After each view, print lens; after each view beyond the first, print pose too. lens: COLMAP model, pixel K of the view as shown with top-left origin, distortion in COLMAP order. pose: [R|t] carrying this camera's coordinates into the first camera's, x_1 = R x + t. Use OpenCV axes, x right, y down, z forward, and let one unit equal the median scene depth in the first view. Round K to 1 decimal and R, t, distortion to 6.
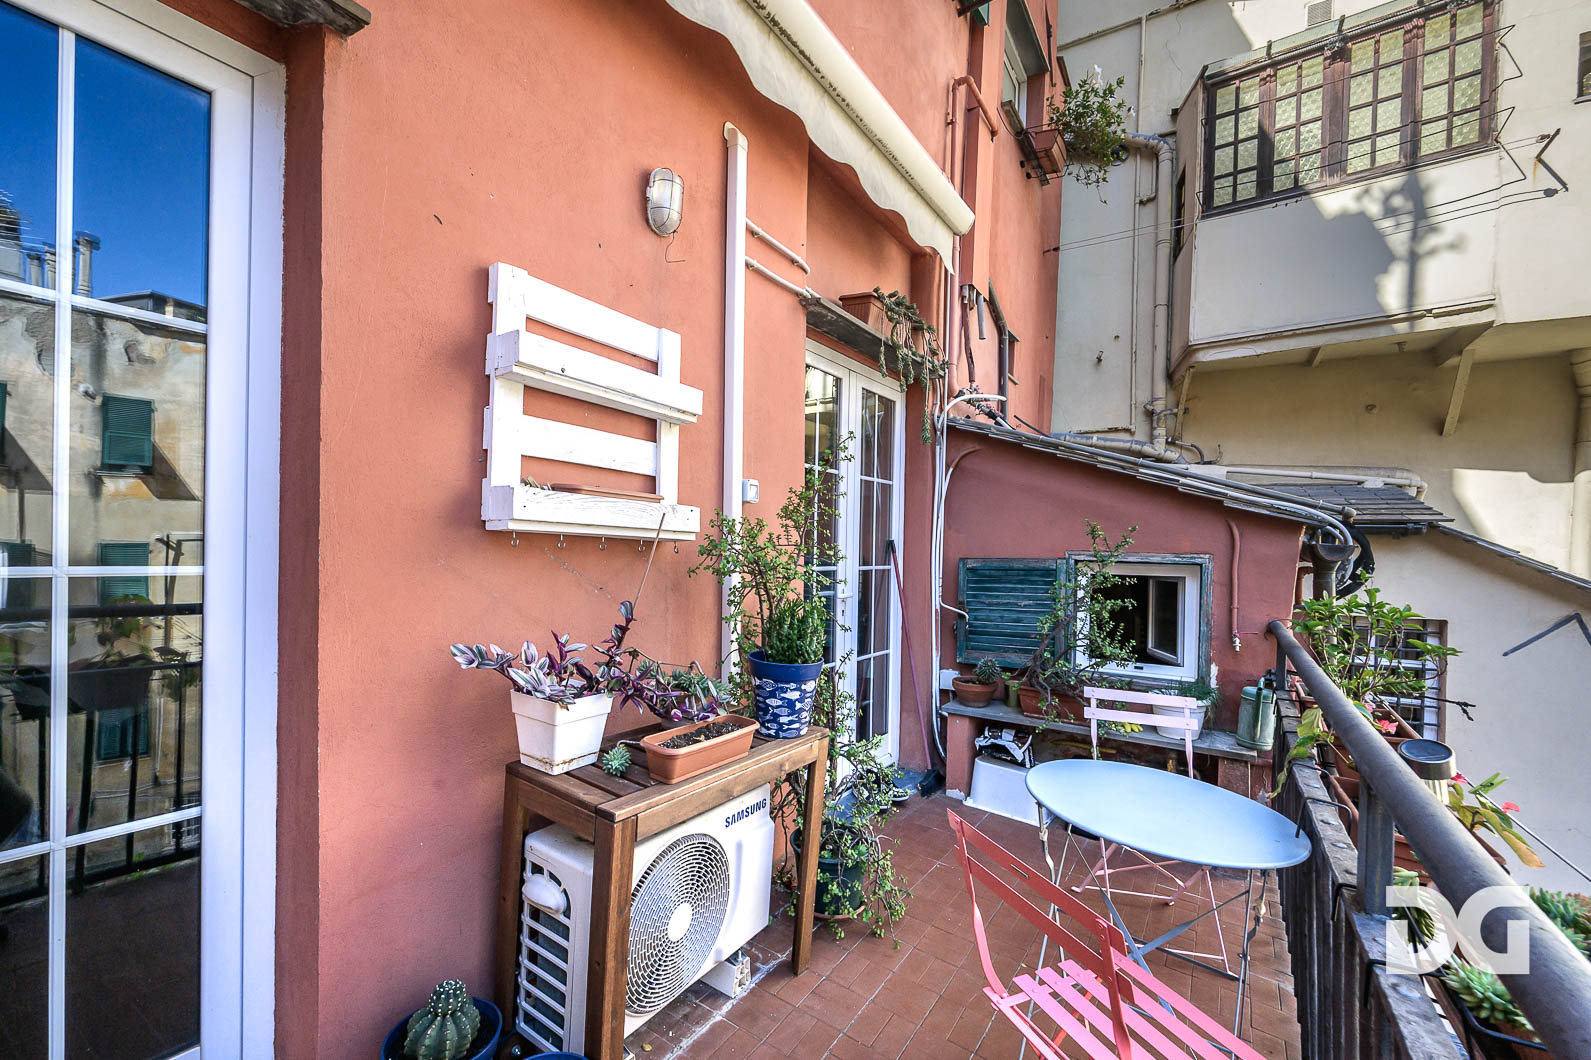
lens RADIAL K [[653.3, 0, 855.4], [0, 653.3, 567.3], [0, 0, 1]] dist [0.002469, 0.000210]
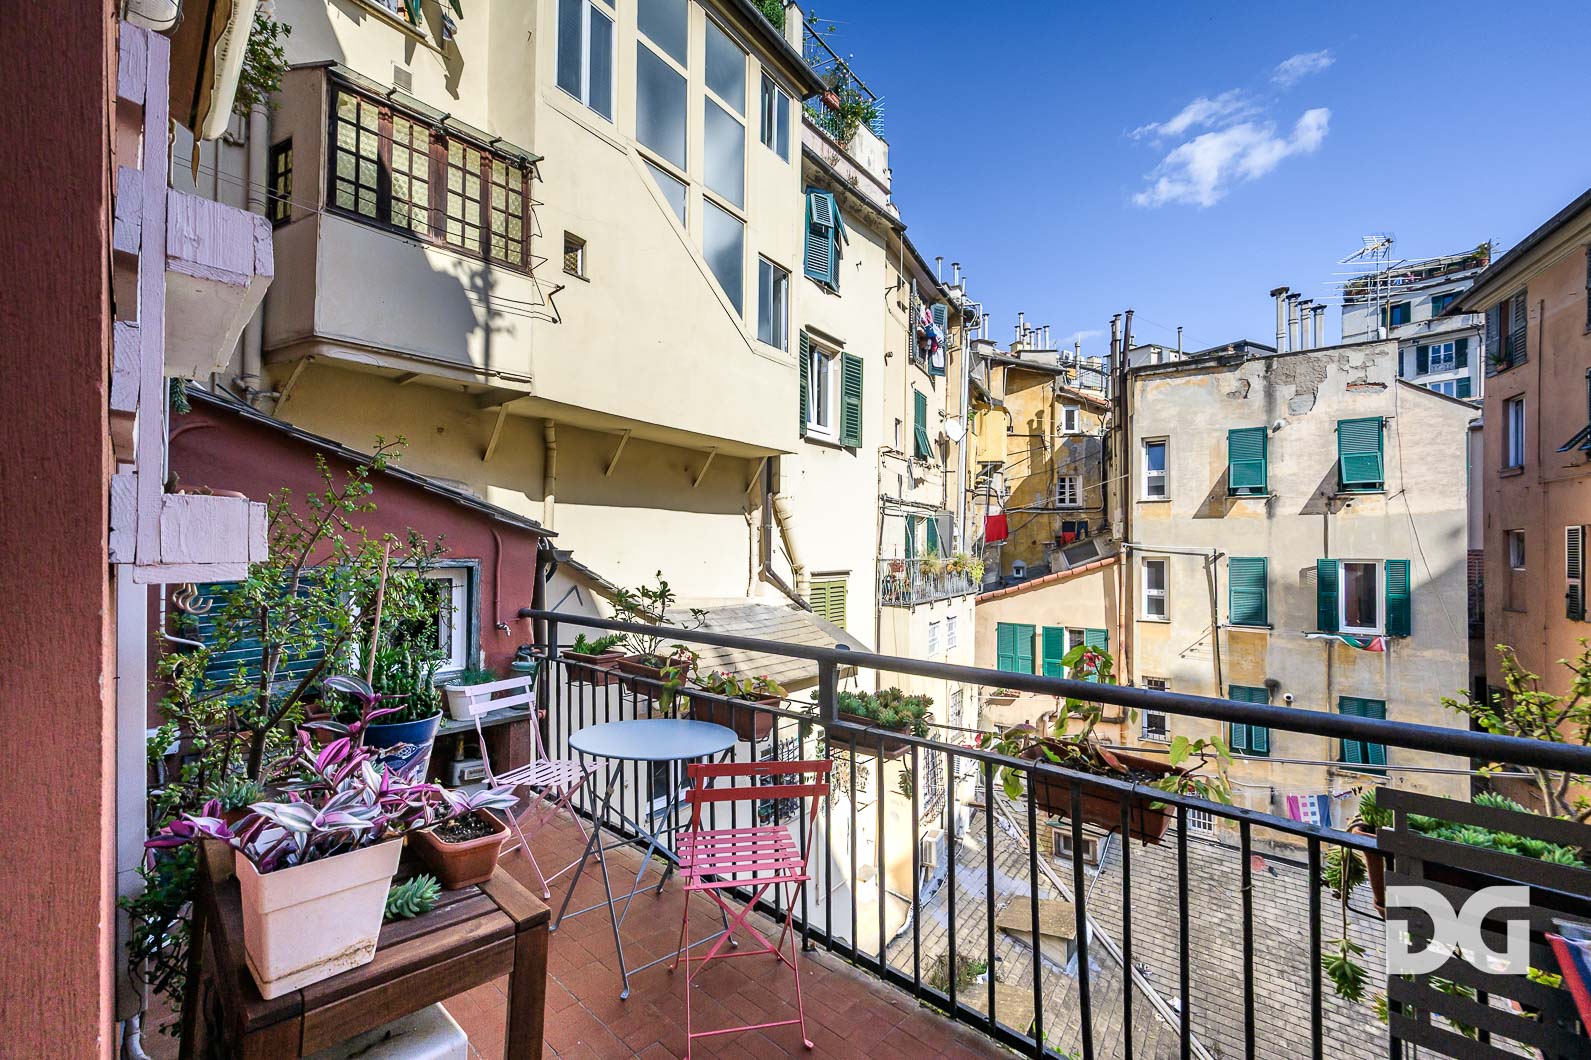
lens RADIAL K [[653.3, 0, 794.5], [0, 653.3, 542.6], [0, 0, 1]] dist [0.002469, 0.000210]
pose [[0.151258, -0.005689, 0.988478, -0.463393], [0.004150, 0.999978, 0.005120, -0.048268], [-0.988486, 0.003328, 0.151278, 0.214821]]
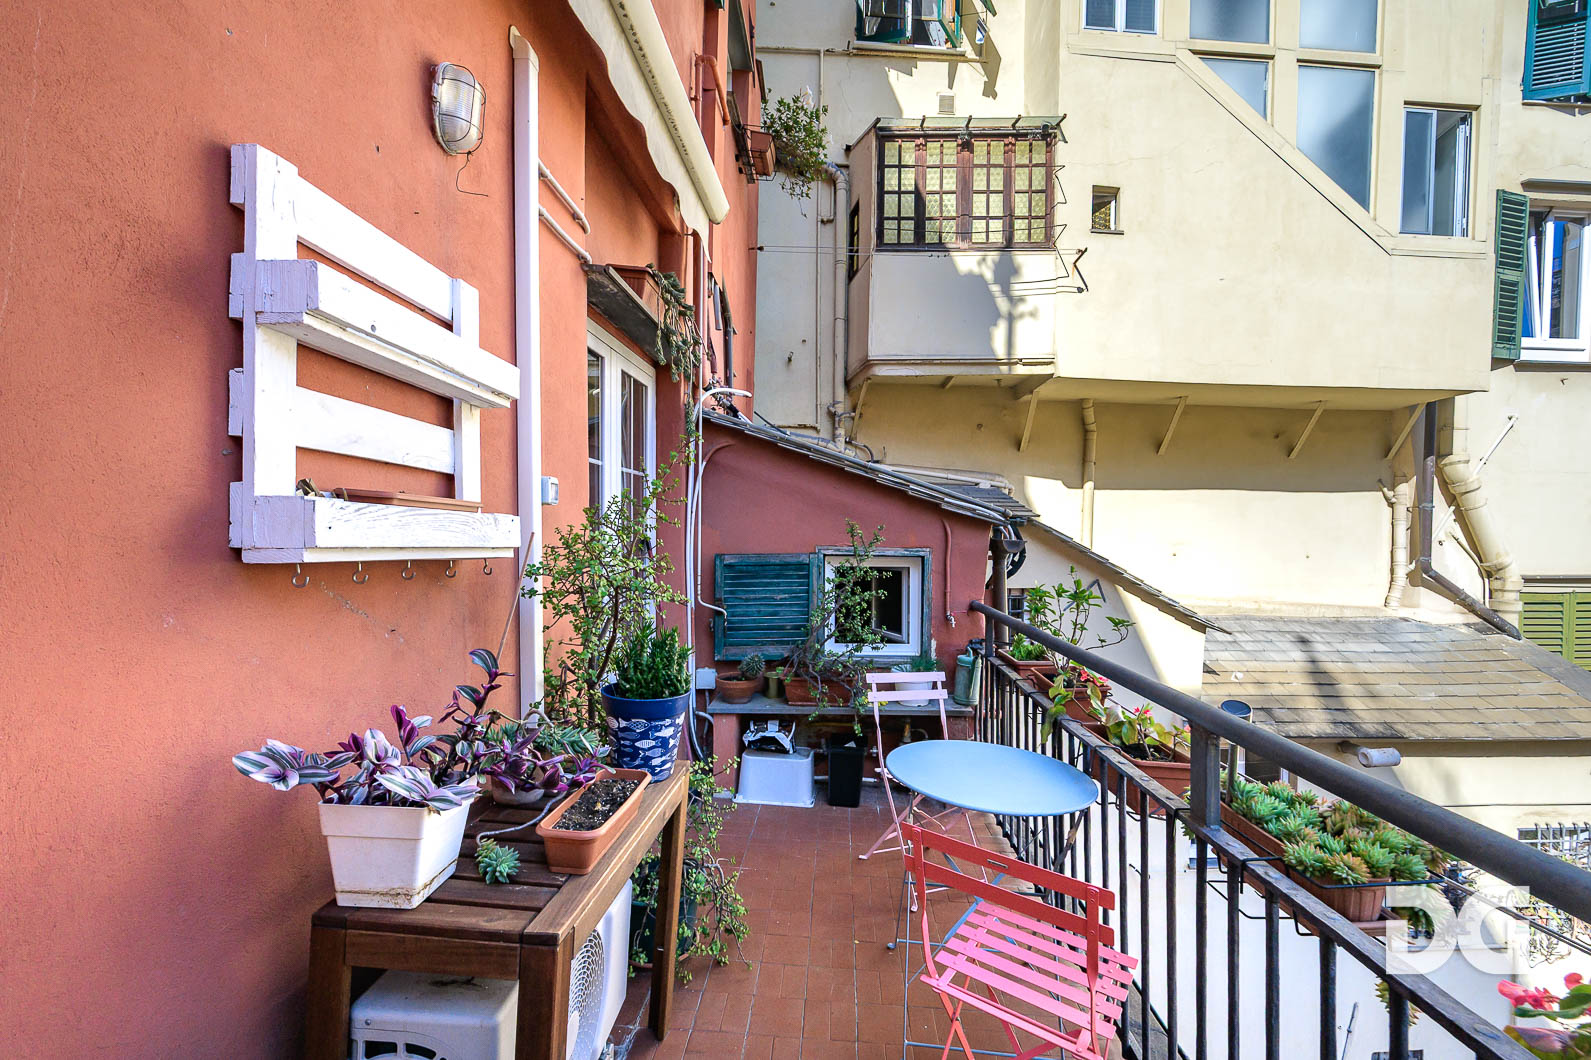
lens RADIAL K [[653.3, 0, 818.9], [0, 653.3, 551.3], [0, 0, 1]] dist [0.002469, 0.000210]
pose [[0.845034, -0.024940, 0.534131, -0.249264], [0.012611, 0.999563, 0.026721, -0.045553], [-0.534564, -0.015844, 0.844979, 0.091630]]
